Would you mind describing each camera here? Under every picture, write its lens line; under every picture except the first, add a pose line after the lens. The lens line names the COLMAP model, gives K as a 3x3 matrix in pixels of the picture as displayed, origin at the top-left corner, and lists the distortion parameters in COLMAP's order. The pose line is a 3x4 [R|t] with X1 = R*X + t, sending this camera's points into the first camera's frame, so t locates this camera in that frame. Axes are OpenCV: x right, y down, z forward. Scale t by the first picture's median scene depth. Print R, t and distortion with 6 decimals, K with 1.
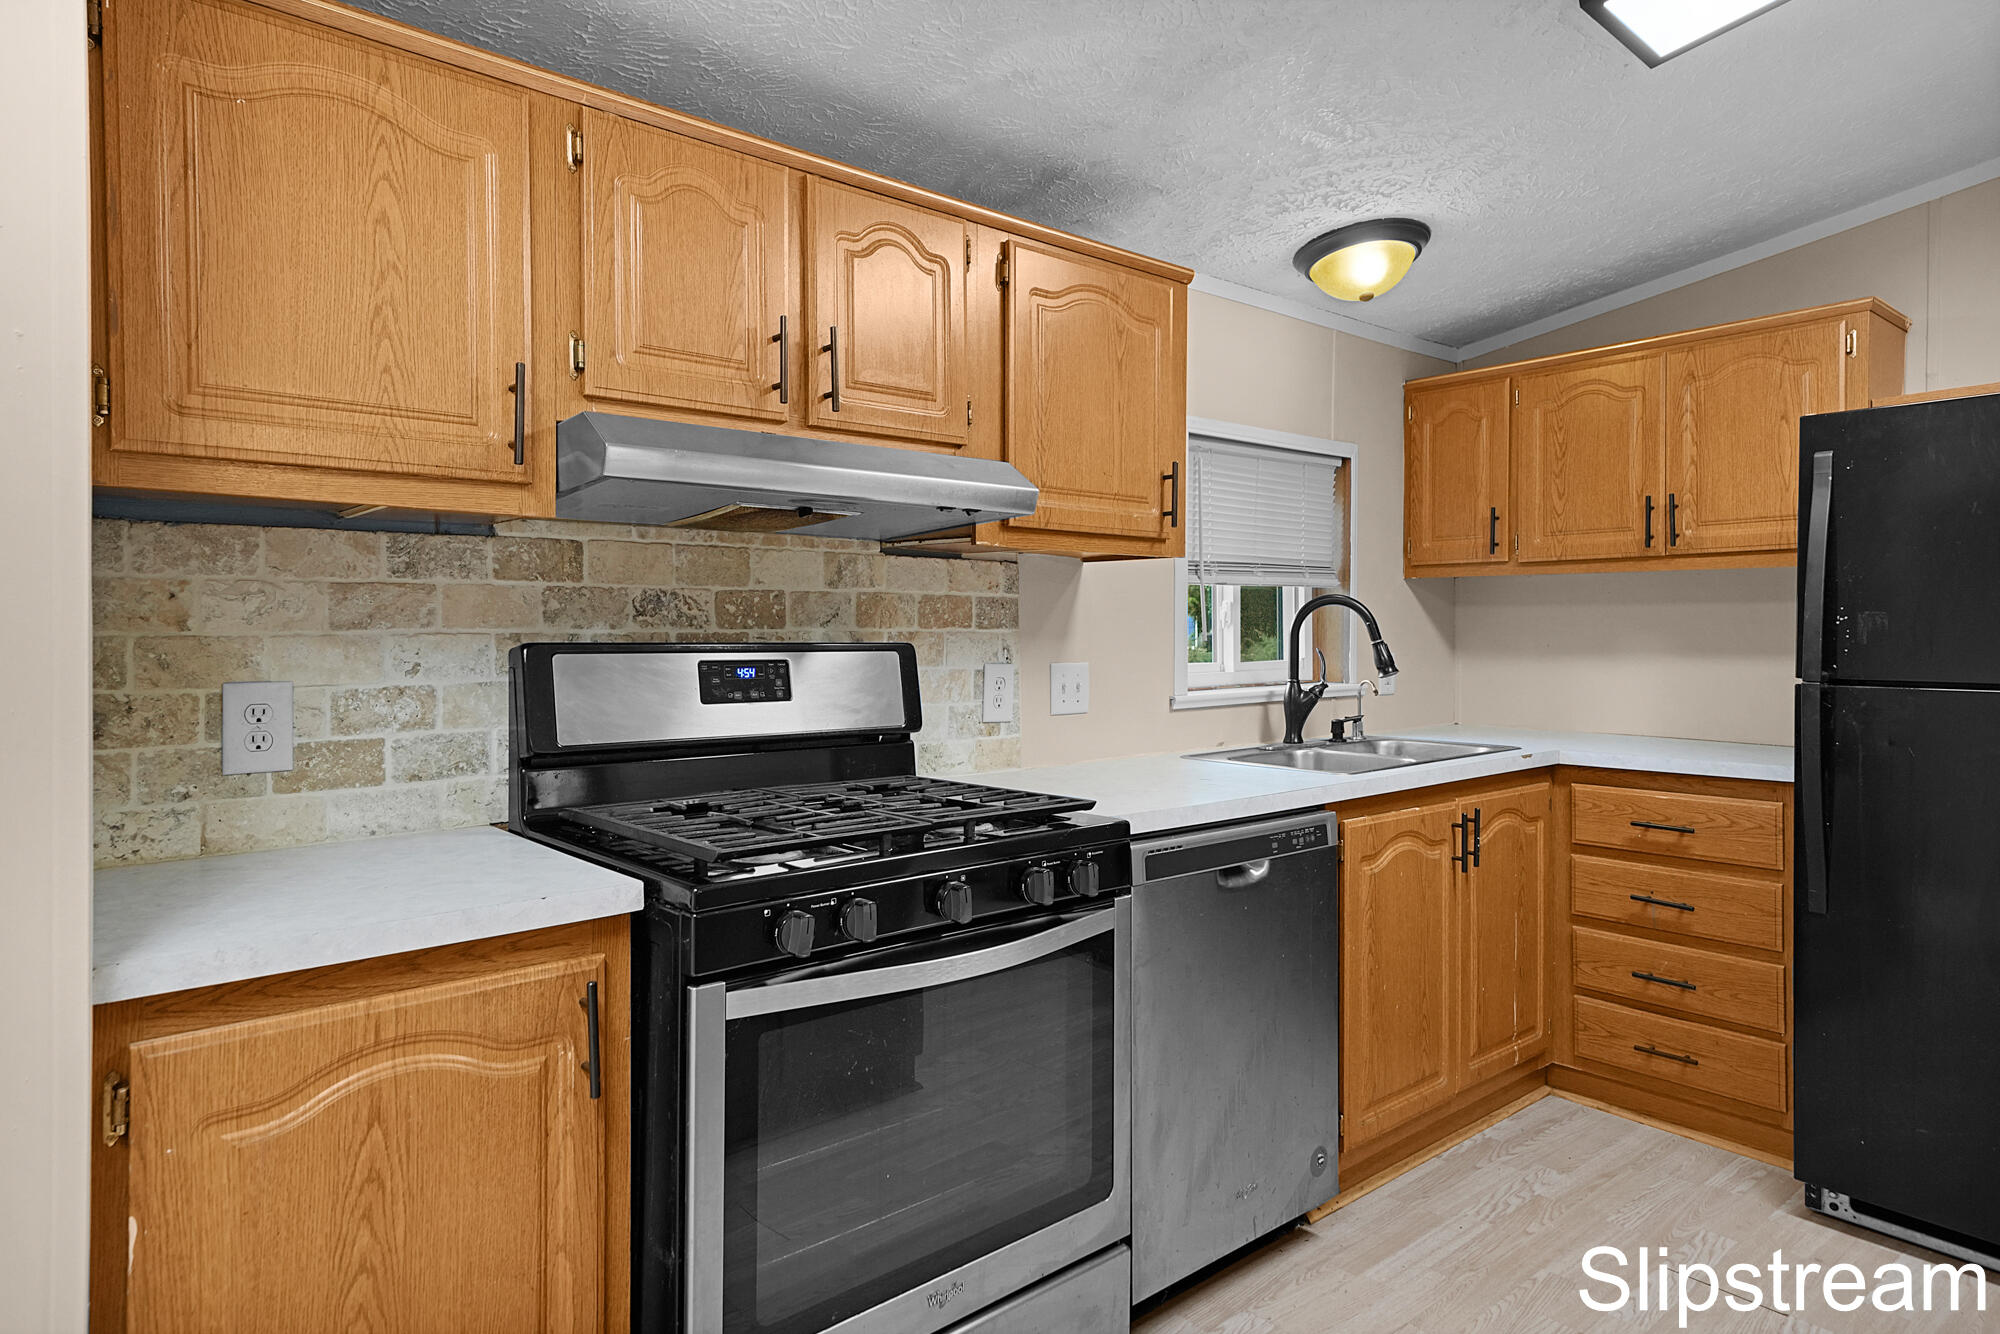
lens RADIAL K [[1174.5, 0, 998.9], [0, 1174.5, 650.5], [0, 0, 1]] dist [0.001104, -0.000130]
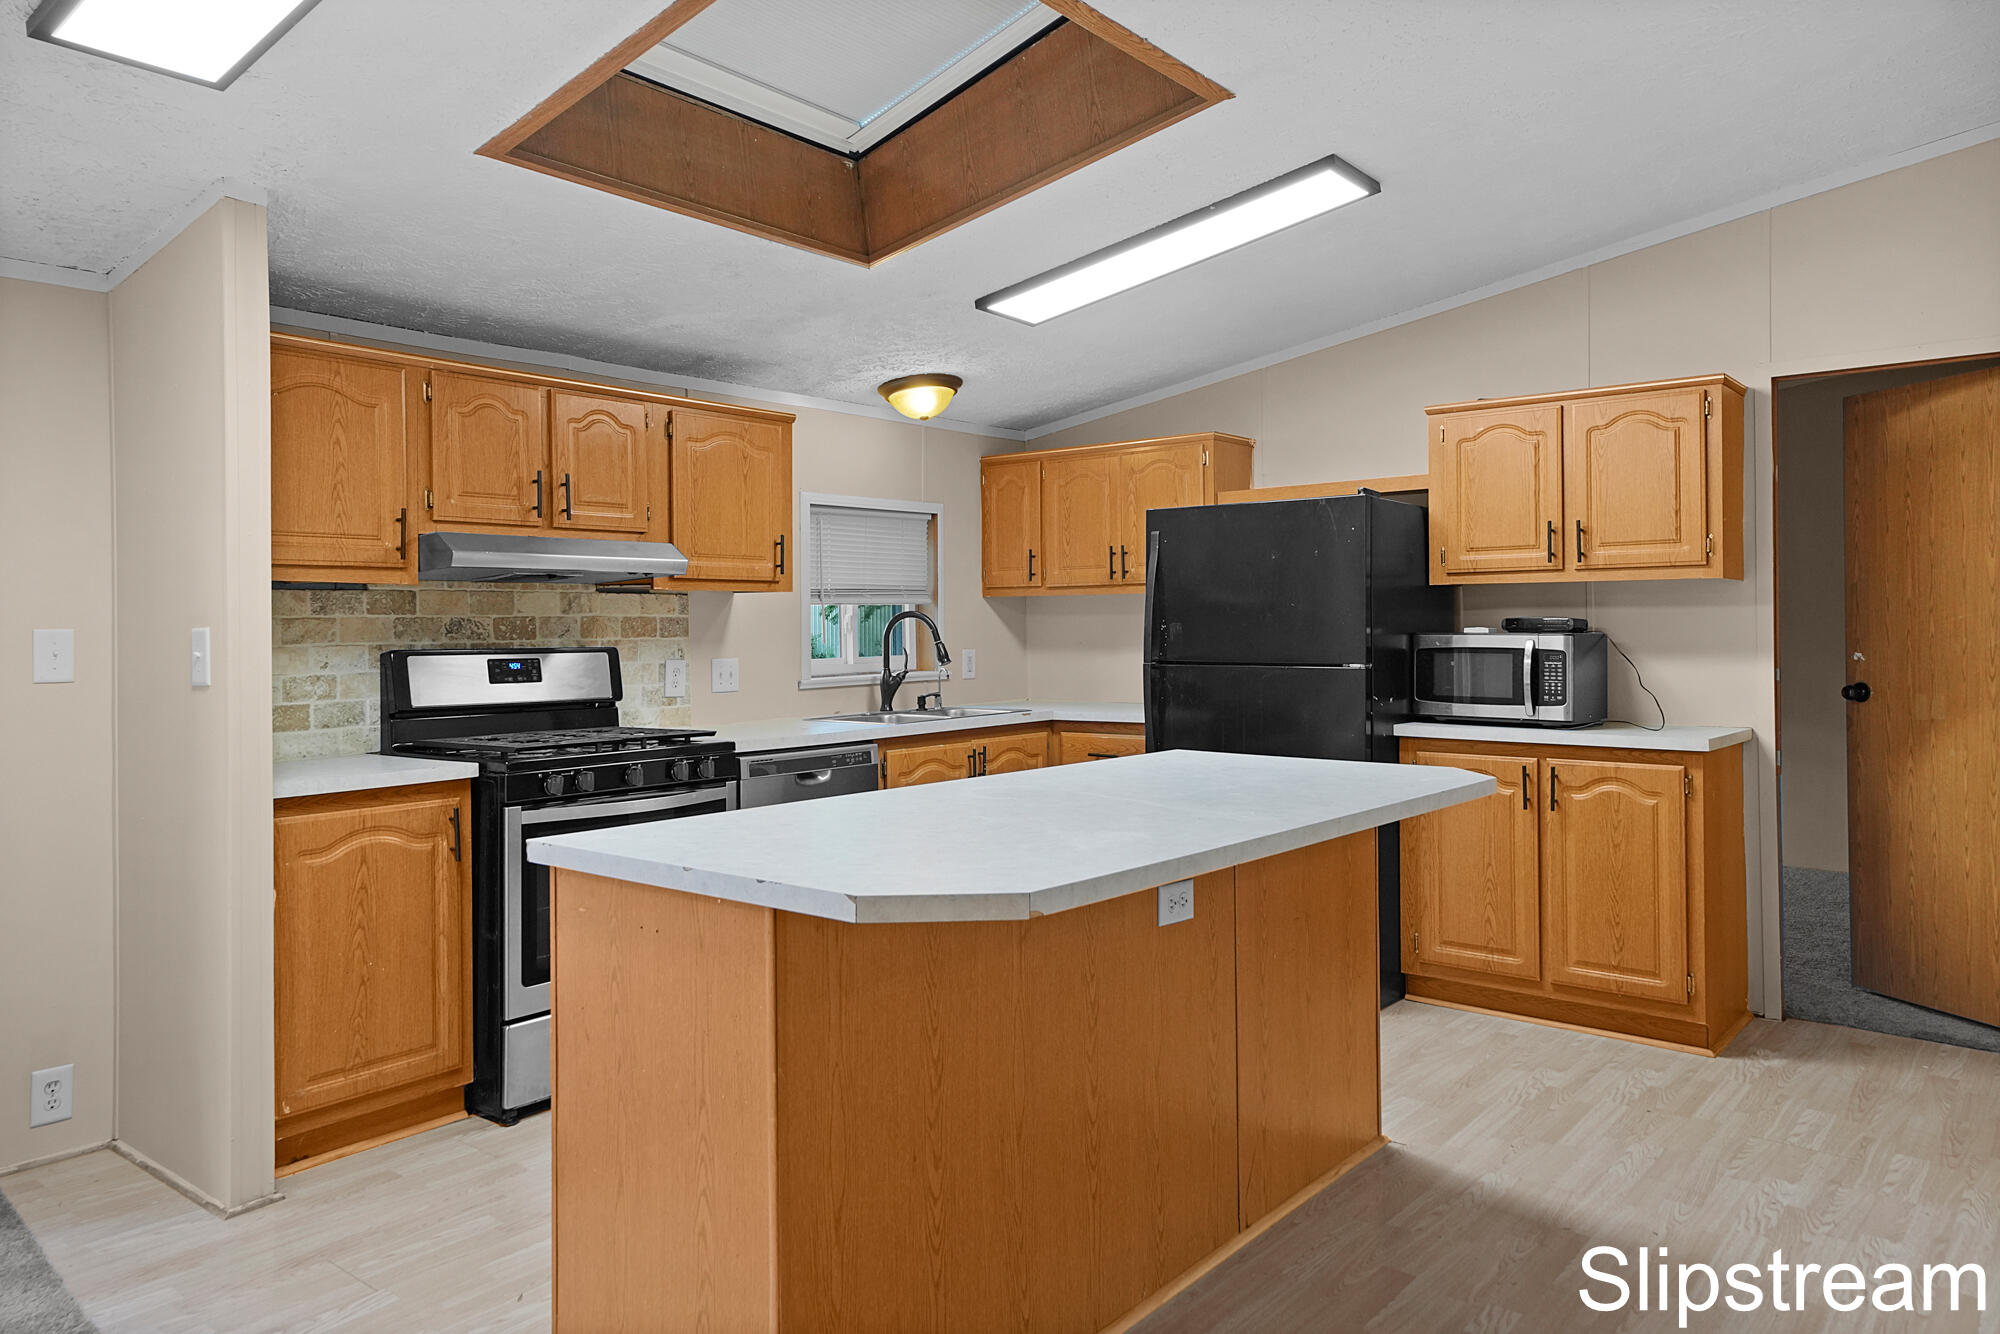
lens RADIAL K [[1346.4, 0, 993.8], [0, 1346.4, 628.3], [0, 0, 1]] dist [0.011104, 0.001986]
pose [[0.983515, -0.009761, 0.180565, 0.114058], [0.012679, 0.999807, -0.015012, 0.002320], [-0.180384, 0.017054, 0.983449, -1.028899]]
